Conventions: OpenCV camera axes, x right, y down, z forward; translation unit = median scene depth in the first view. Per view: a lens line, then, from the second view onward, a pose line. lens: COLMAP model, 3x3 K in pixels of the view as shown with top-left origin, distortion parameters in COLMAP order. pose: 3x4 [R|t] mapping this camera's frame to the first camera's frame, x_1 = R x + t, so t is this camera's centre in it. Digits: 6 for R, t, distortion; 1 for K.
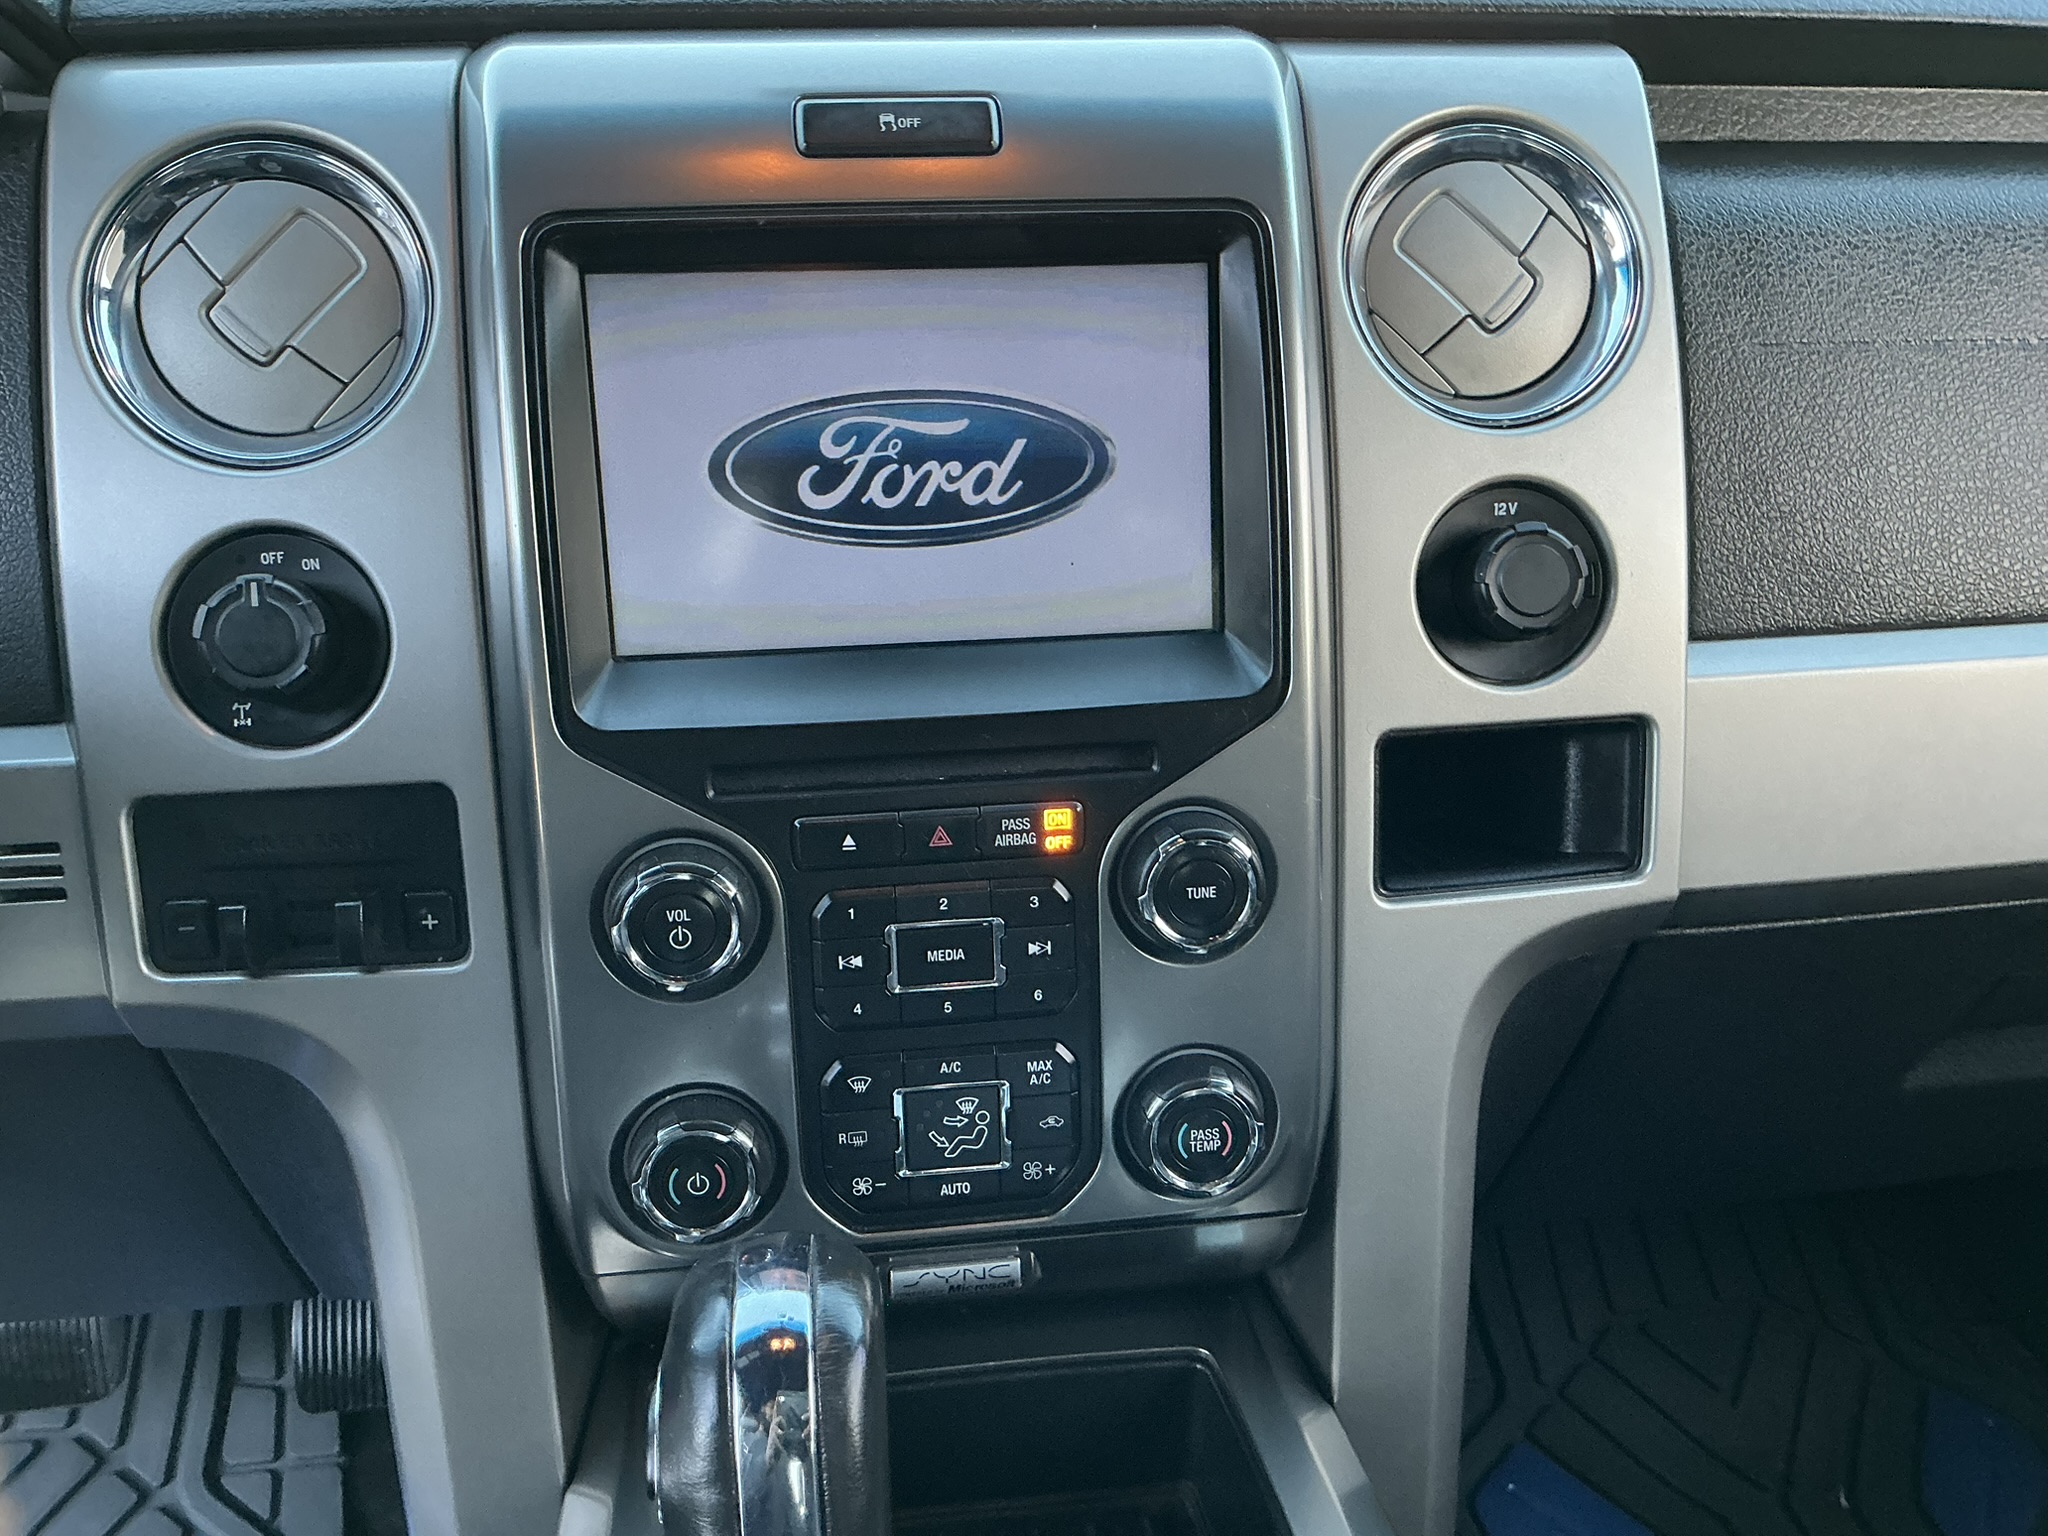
lens RADIAL K [[1646.5, 0, 1063.2], [0, 1646.5, 774.2], [0, 0, 1]] dist [0.068384, -0.111188]
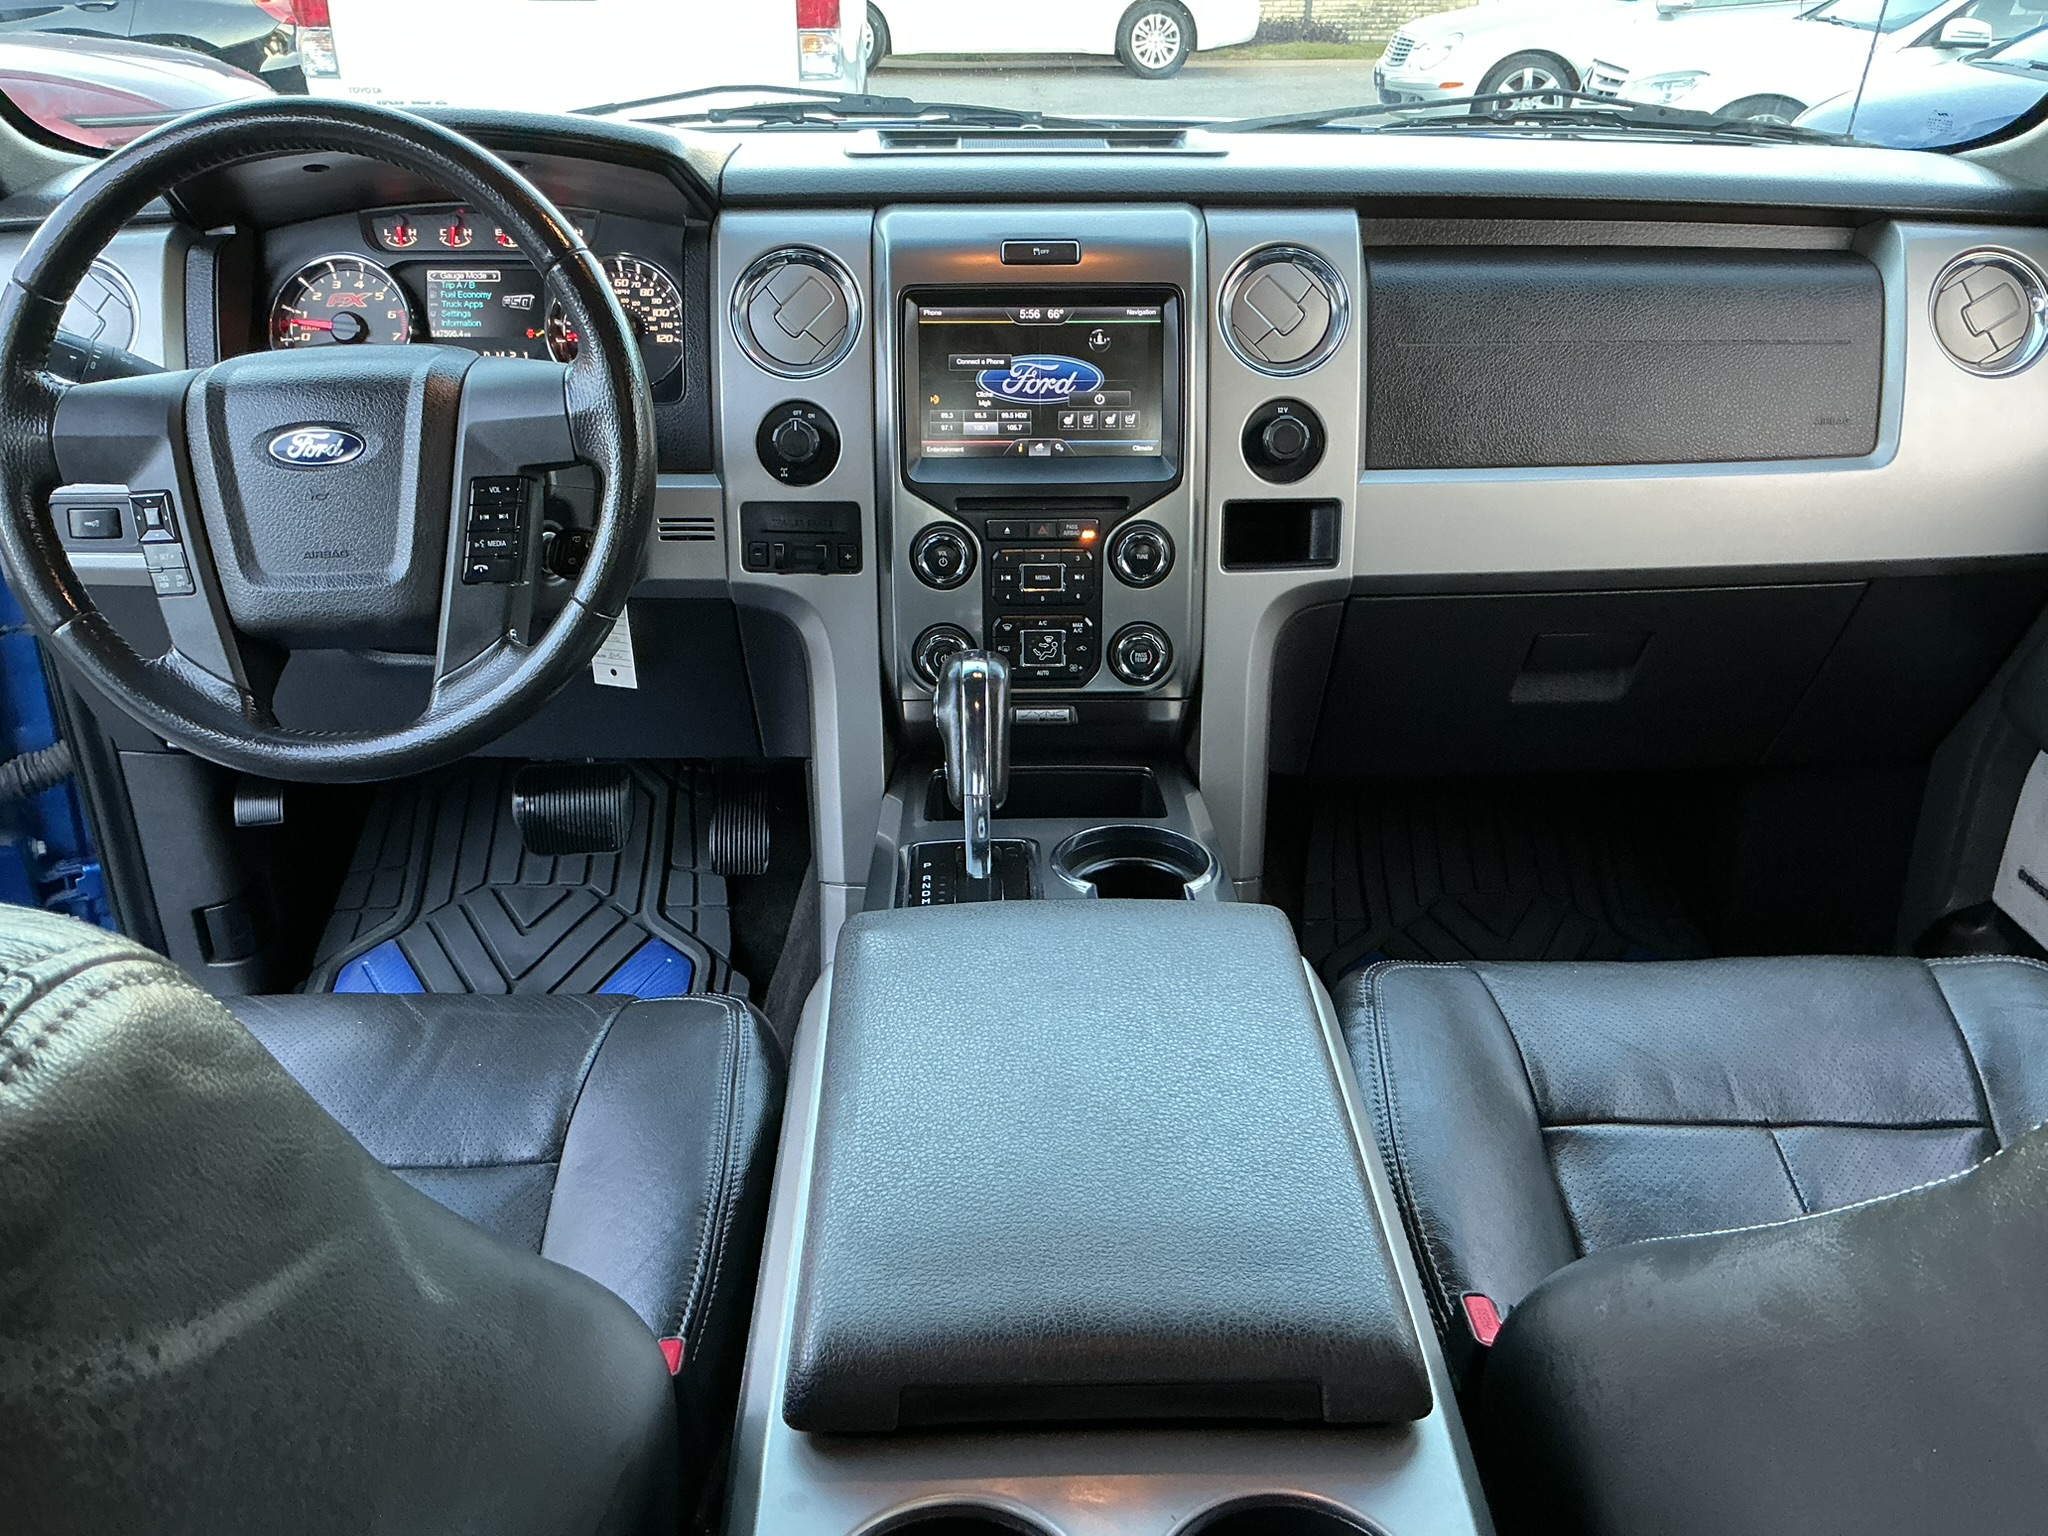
lens RADIAL K [[1728.4, 0, 1070.8], [0, 1728.4, 780.0], [0, 0, 1]] dist [0.126339, -0.270913]
pose [[0.993152, 0.055159, -0.102988, 0.264151], [-0.049851, 0.997327, 0.053422, 0.273475], [0.105659, -0.047922, 0.993247, -1.674943]]
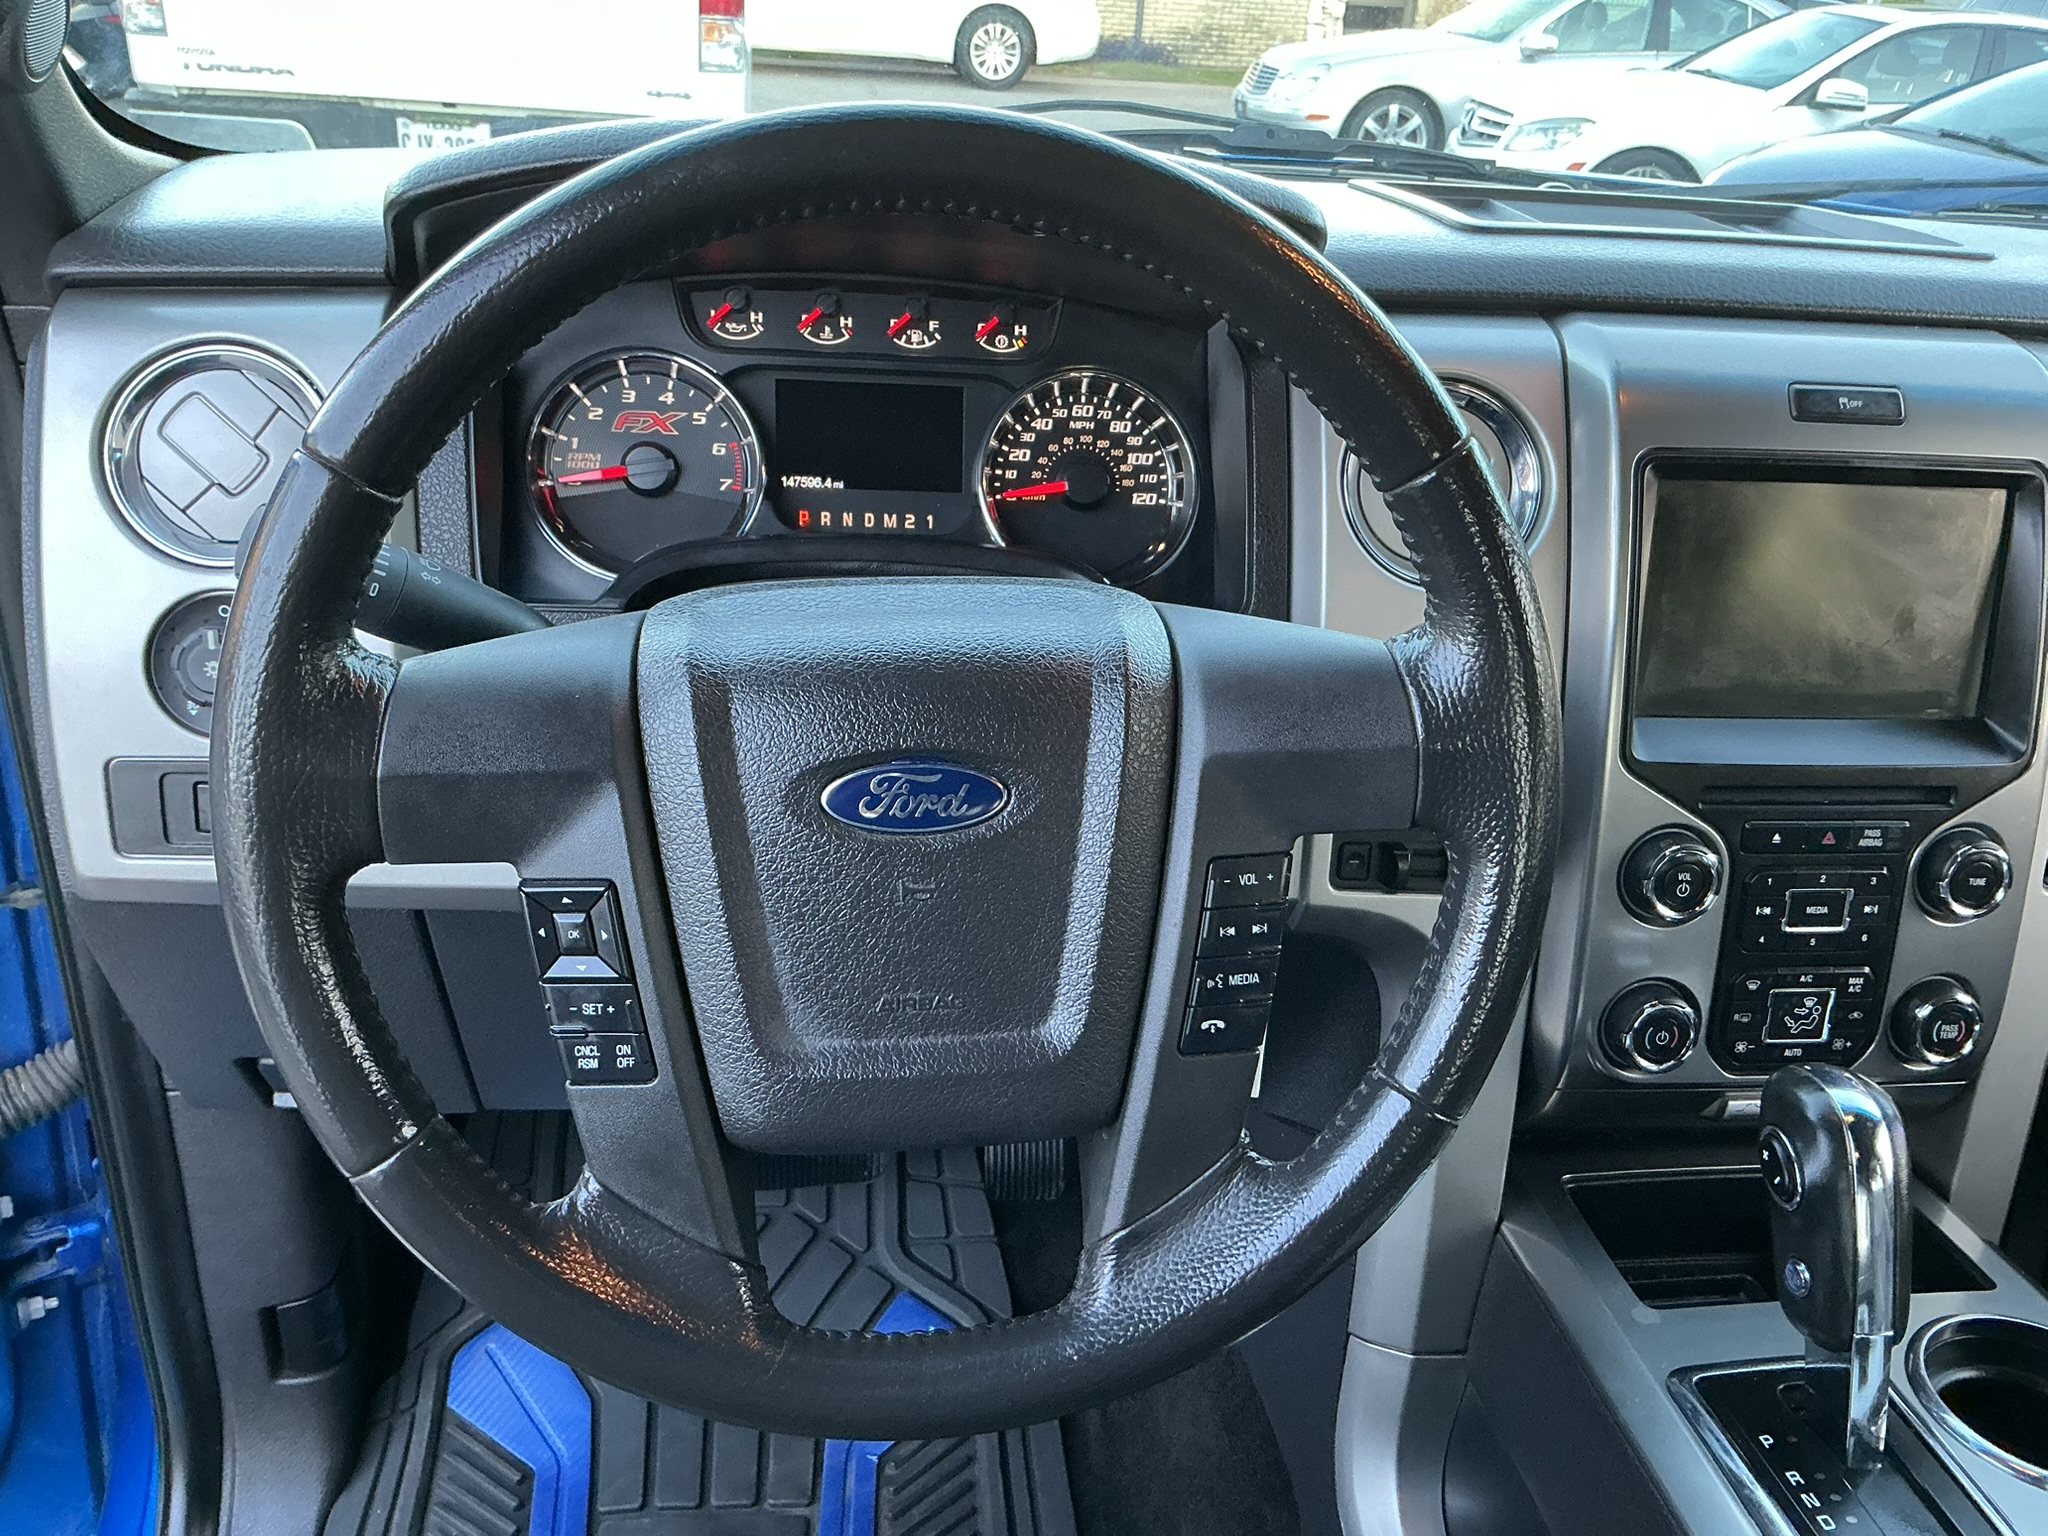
lens RADIAL K [[1682.5, 0, 1024.0], [0, 1682.5, 768.0], [0, 0, 1]] dist [0.145732, -0.320340]
pose [[0.997453, 0.066314, 0.026260, -0.888663], [-0.067441, 0.996724, 0.044646, -0.051626], [-0.023214, -0.046303, 0.998658, -0.650016]]
